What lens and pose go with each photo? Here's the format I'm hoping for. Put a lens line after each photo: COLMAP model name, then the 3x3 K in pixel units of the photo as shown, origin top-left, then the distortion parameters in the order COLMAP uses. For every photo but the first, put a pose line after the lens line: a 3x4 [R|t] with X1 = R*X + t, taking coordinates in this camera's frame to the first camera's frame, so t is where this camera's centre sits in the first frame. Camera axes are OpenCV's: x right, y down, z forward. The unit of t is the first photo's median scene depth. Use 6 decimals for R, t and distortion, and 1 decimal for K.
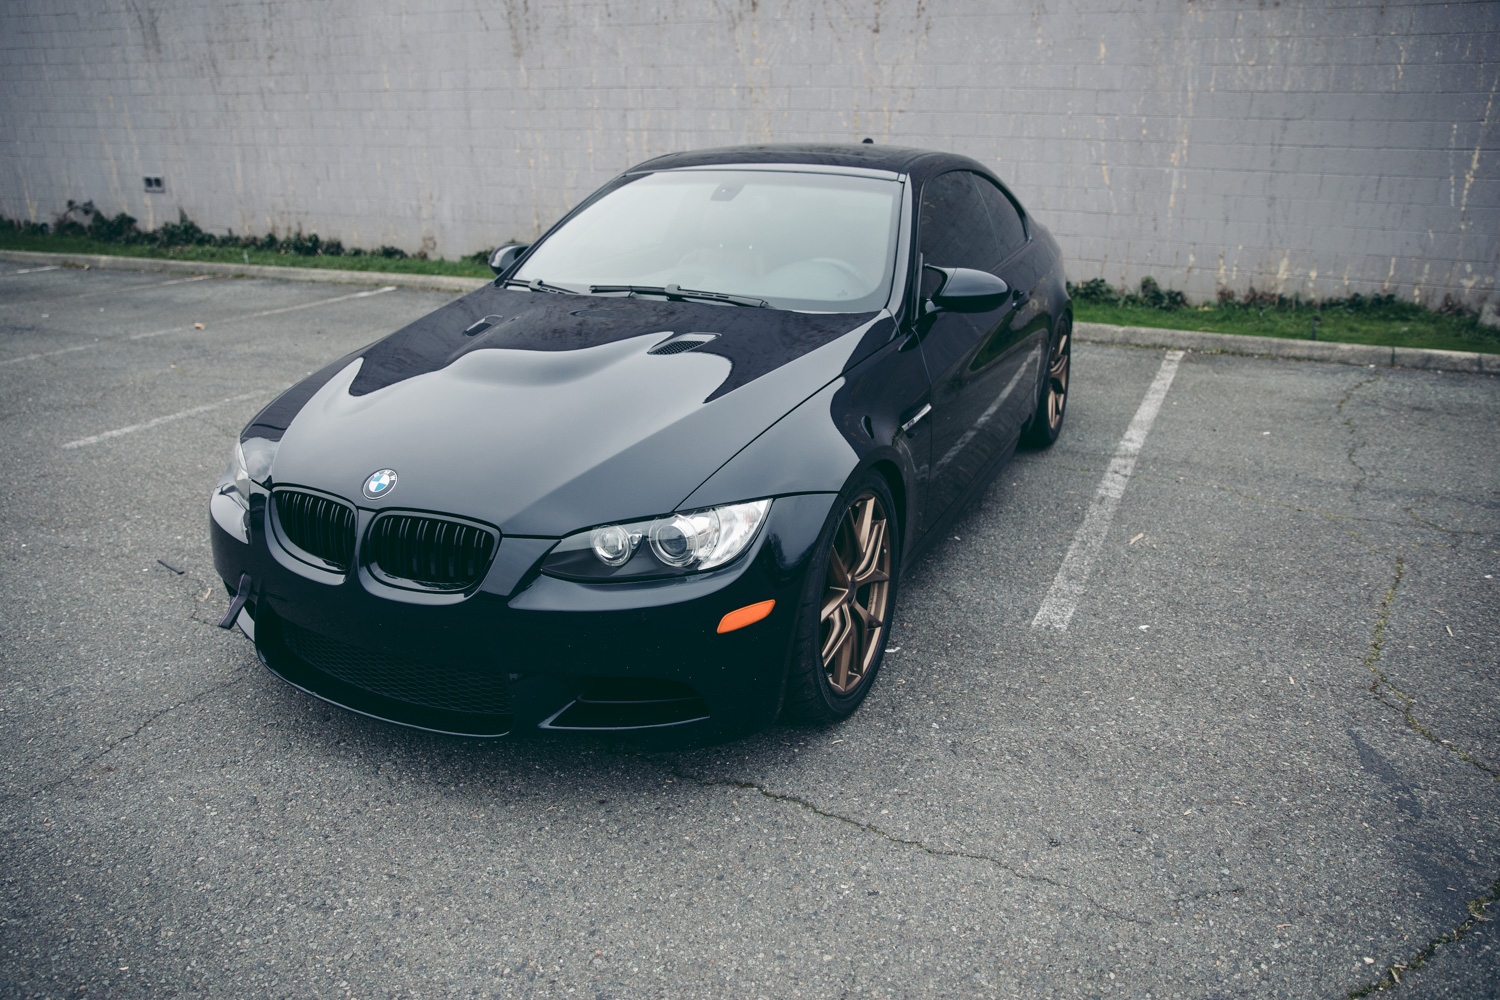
lens RADIAL K [[1142.1, 0, 760.3], [0, 1142.1, 510.7], [0, 0, 1]] dist [-0.091007, 0.082852]
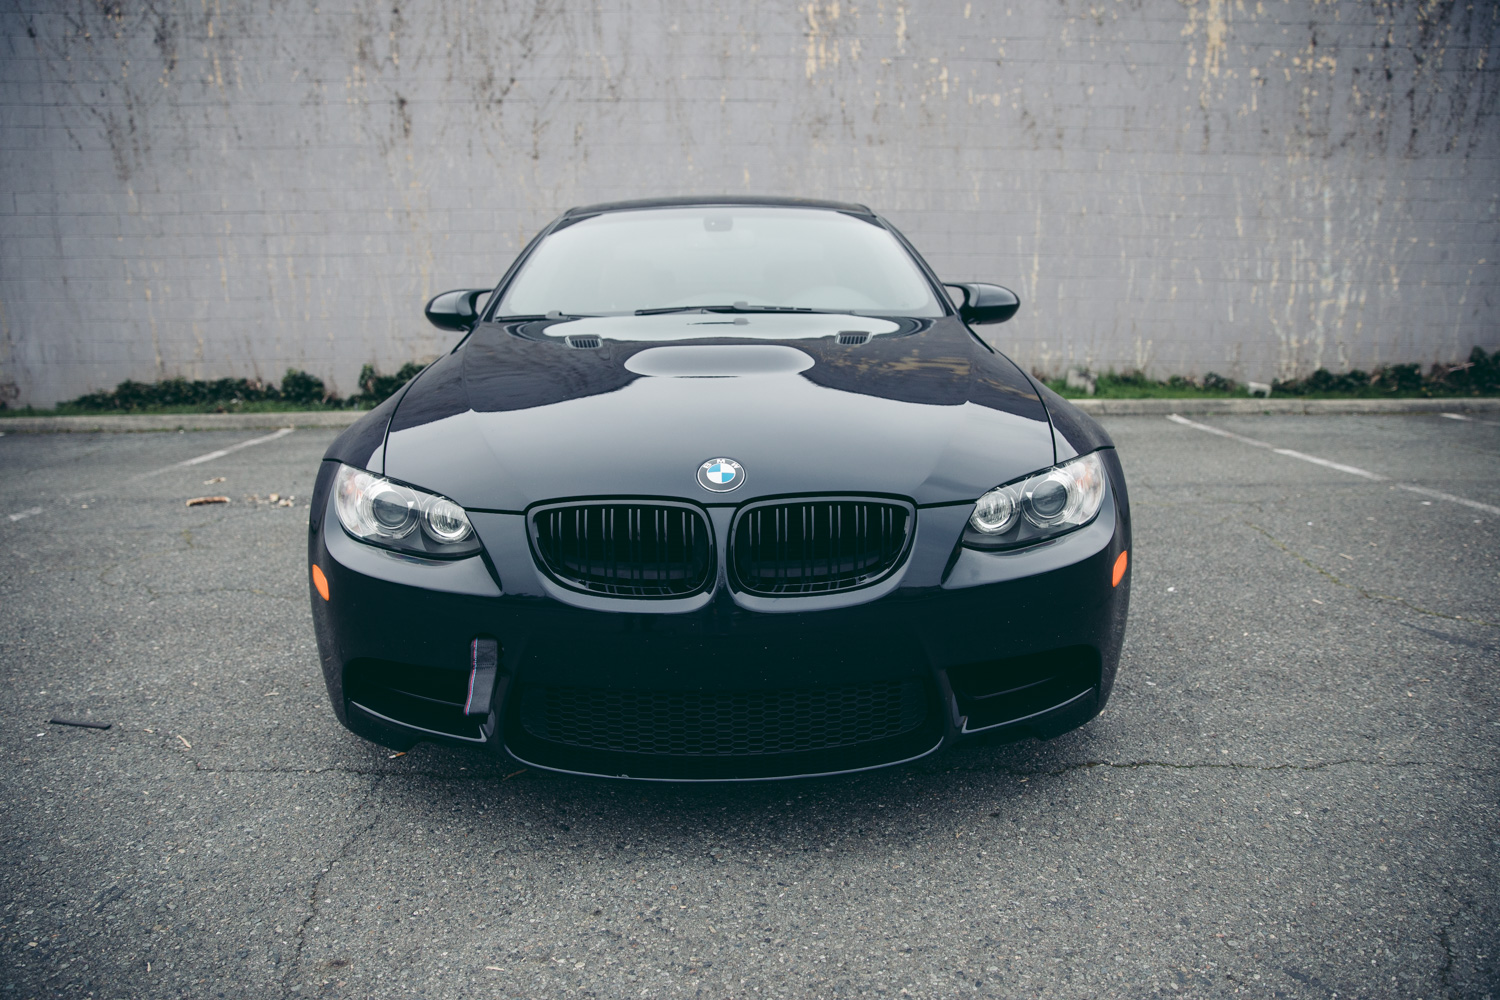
lens RADIAL K [[1054.2, 0, 800.6], [0, 1054.2, 505.4], [0, 0, 1]] dist [-0.107901, 0.071759]
pose [[0.880280, -0.106267, 0.462401, -0.152471], [0.164410, 0.982531, -0.087189, 0.017011], [-0.445058, 0.152774, 0.882374, 0.081072]]
